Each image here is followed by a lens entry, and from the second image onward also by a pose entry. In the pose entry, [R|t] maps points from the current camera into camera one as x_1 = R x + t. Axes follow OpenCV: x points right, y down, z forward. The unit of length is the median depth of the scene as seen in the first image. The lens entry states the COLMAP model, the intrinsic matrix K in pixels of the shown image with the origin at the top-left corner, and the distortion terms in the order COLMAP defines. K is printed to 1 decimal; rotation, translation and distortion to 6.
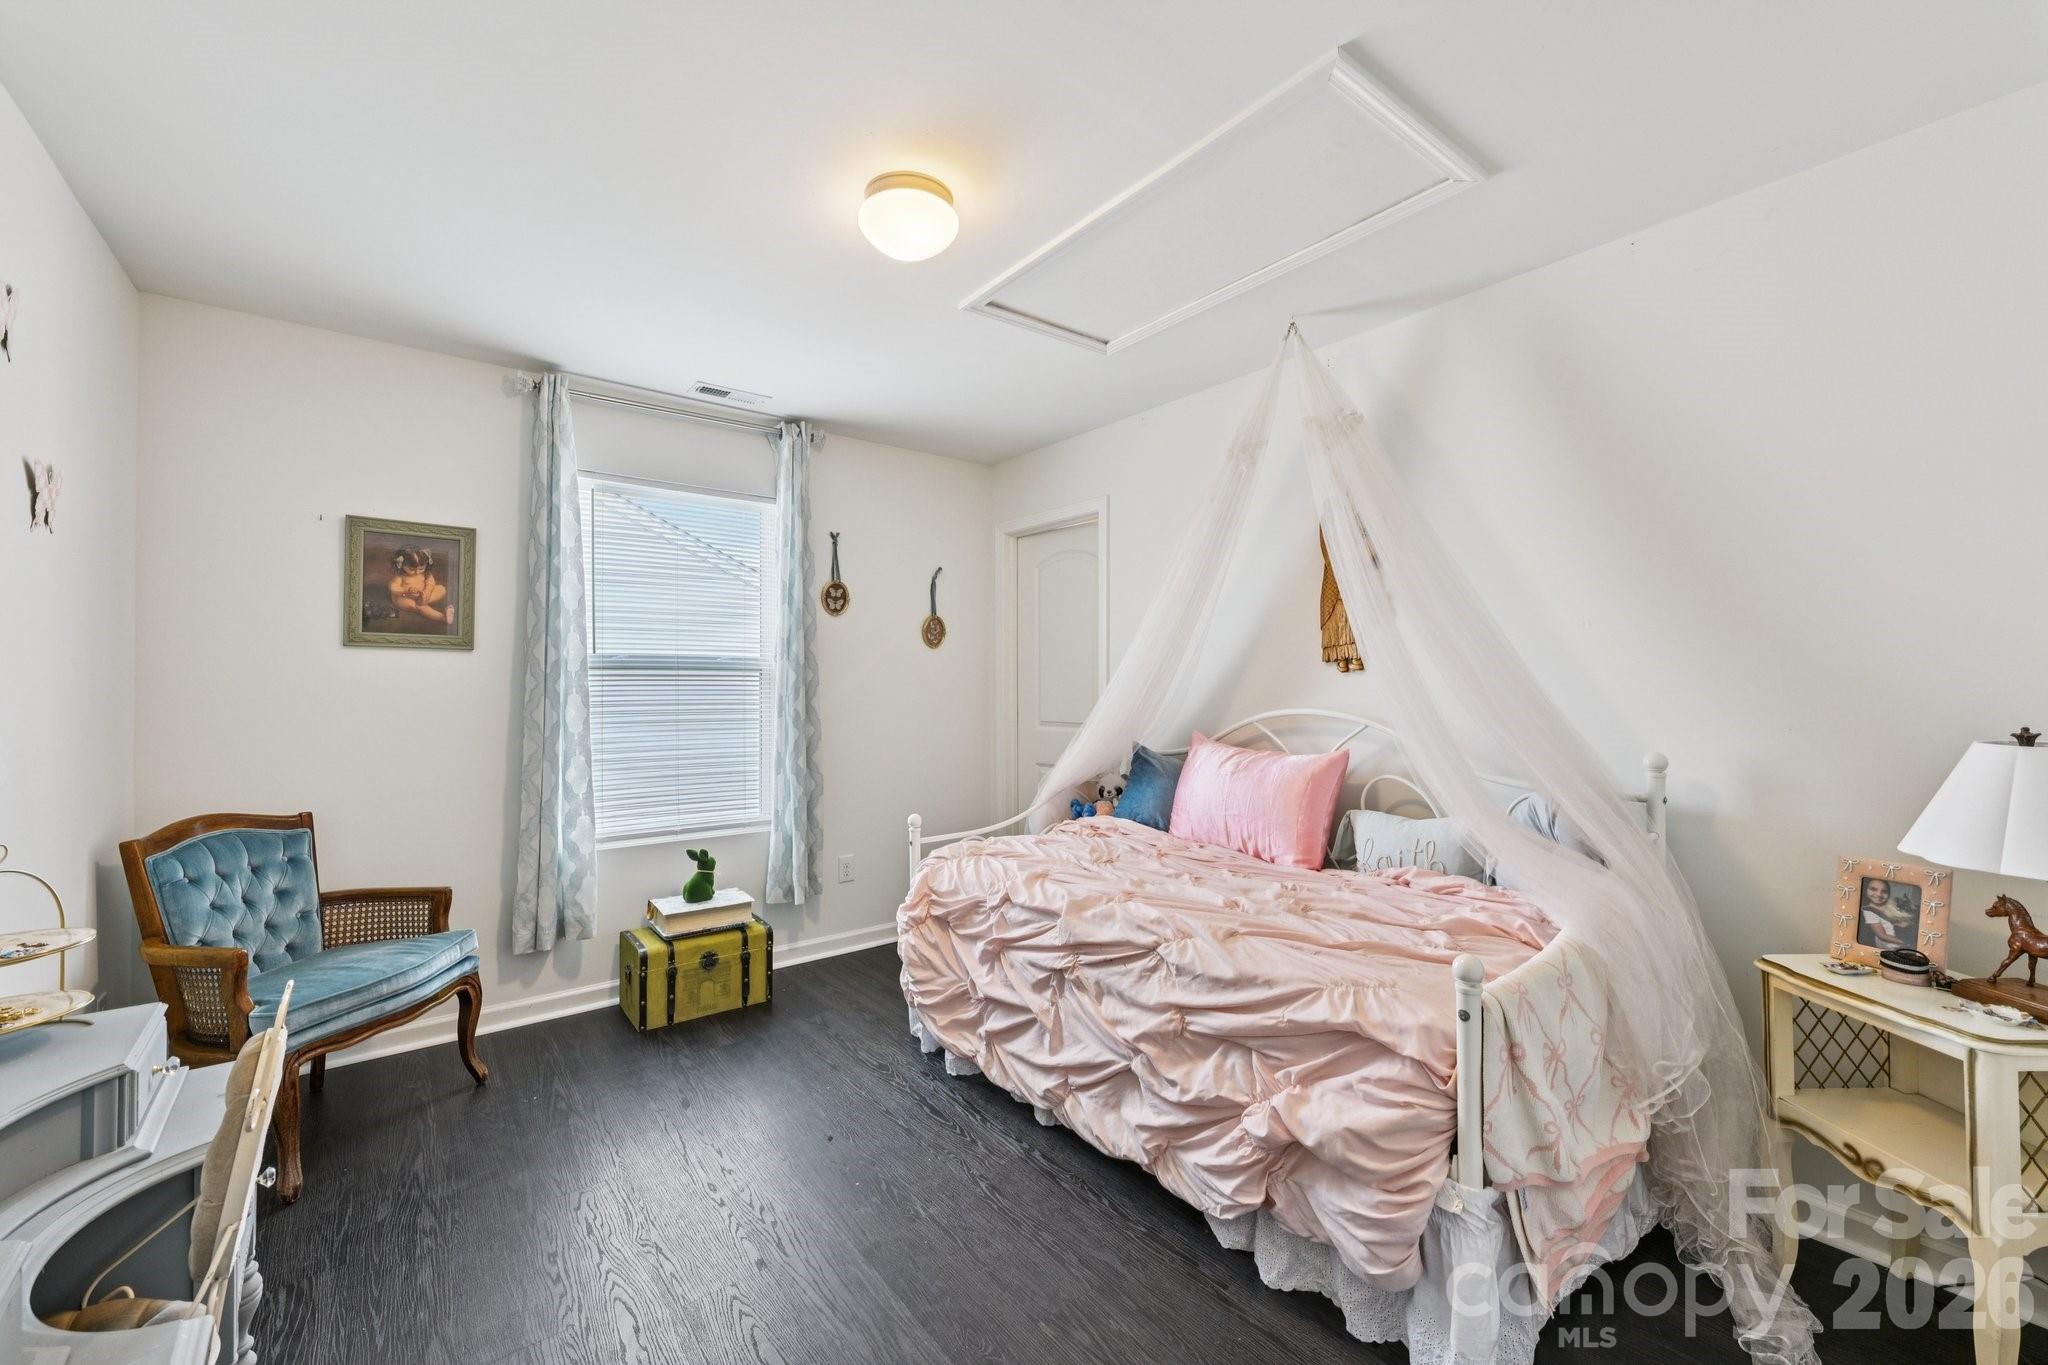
lens RADIAL K [[804.7, 0, 1016.5], [0, 804.7, 676.9], [0, 0, 1]] dist [0.000258, 0.000384]
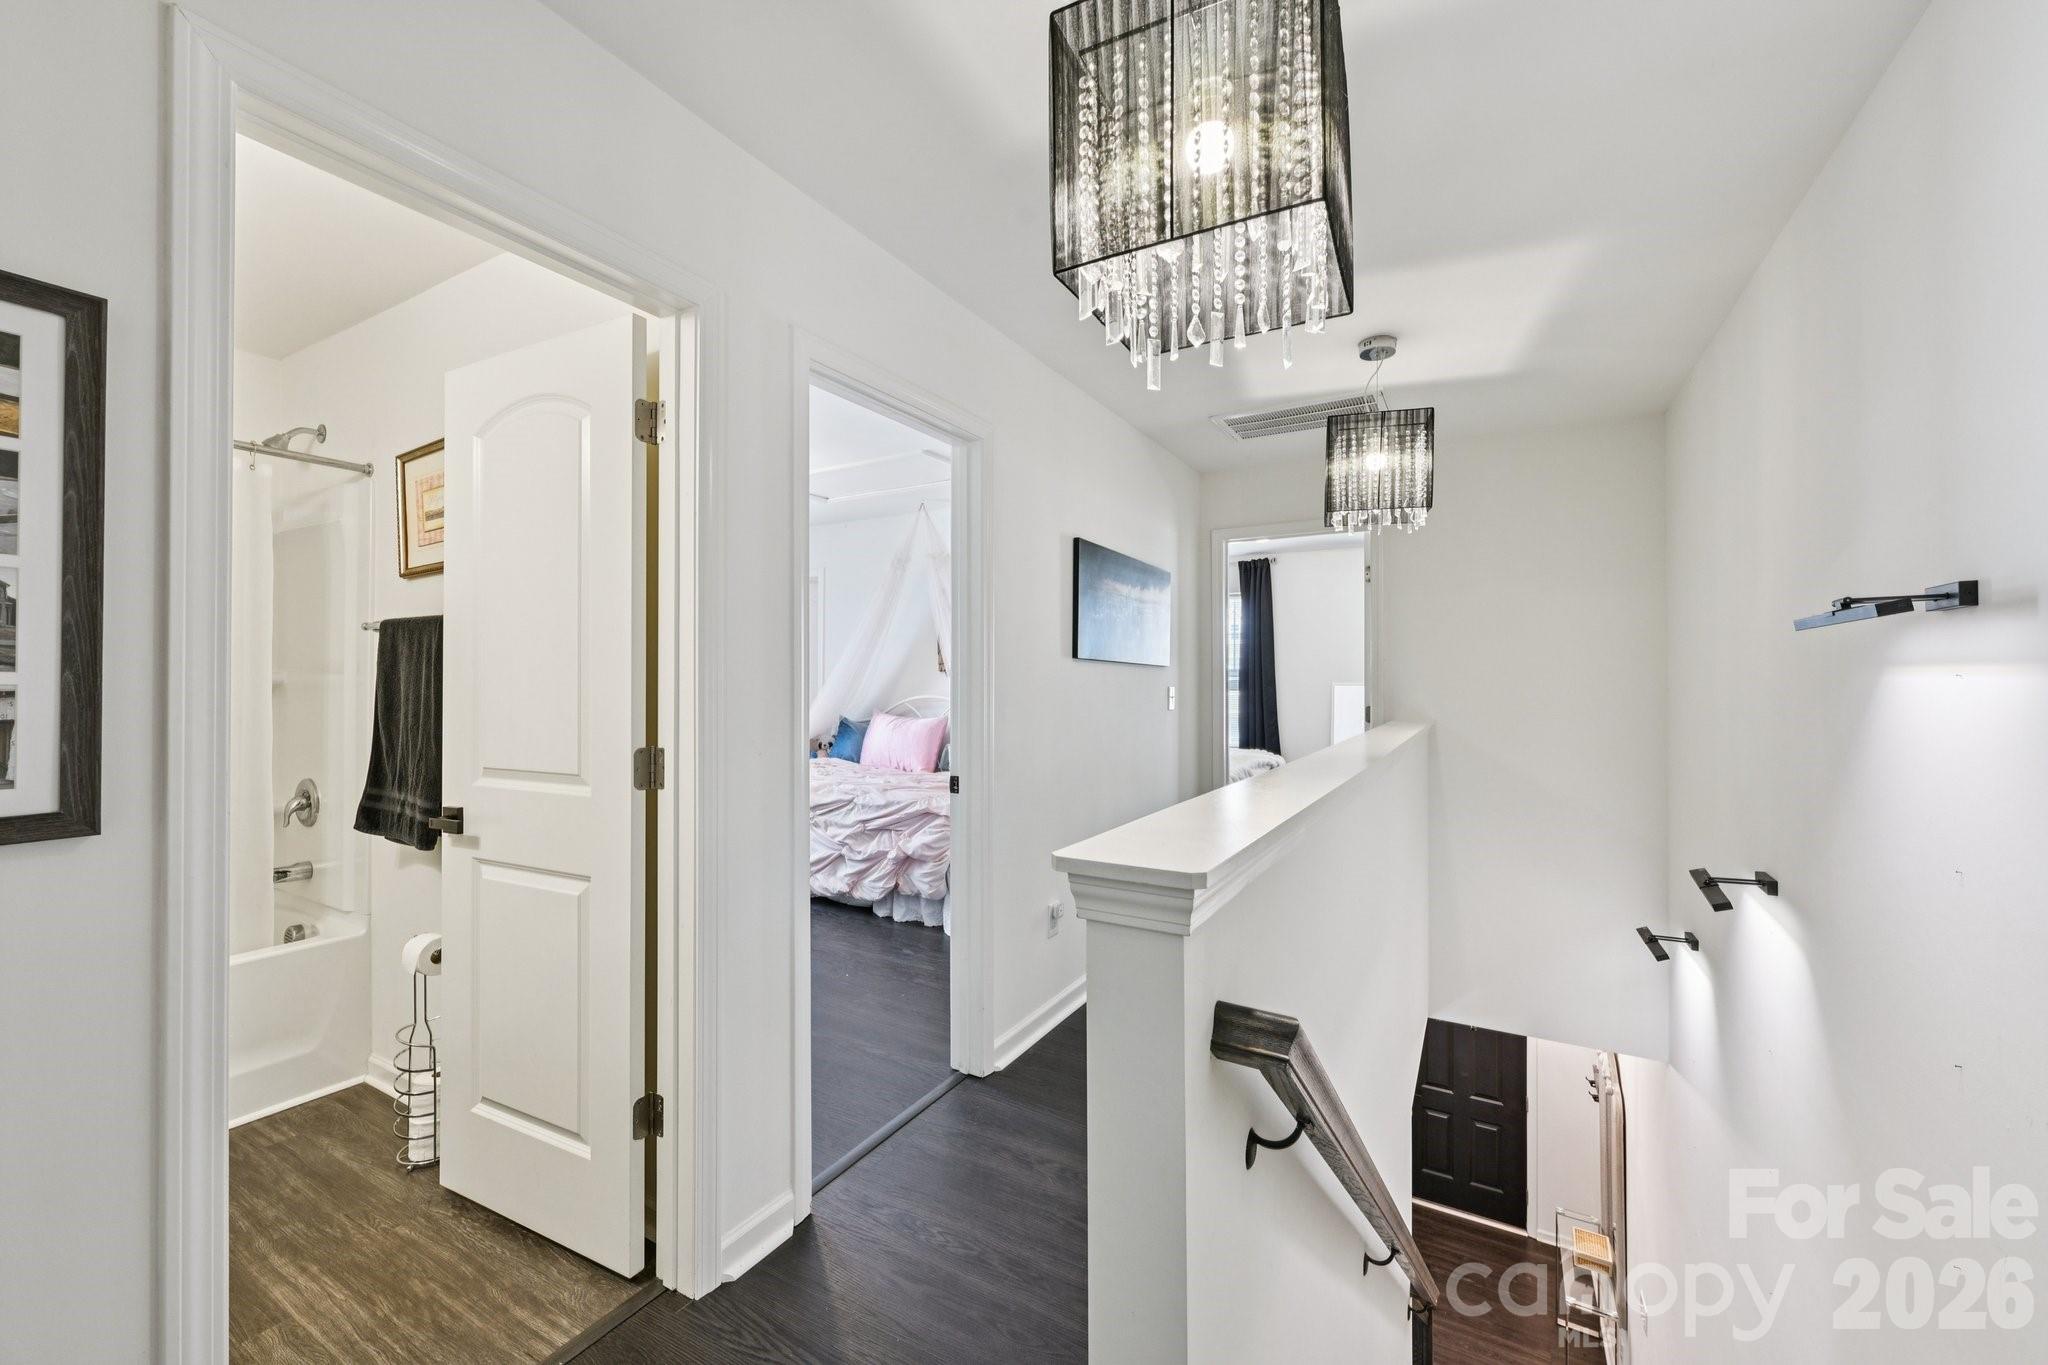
lens RADIAL K [[804.7, 0, 1016.5], [0, 804.7, 676.9], [0, 0, 1]] dist [0.000258, 0.000384]
pose [[0.930109, 0.005465, 0.367244, -0.230730], [-0.007266, 0.999967, 0.003522, -0.018967], [-0.367213, -0.005944, 0.930118, -1.264440]]
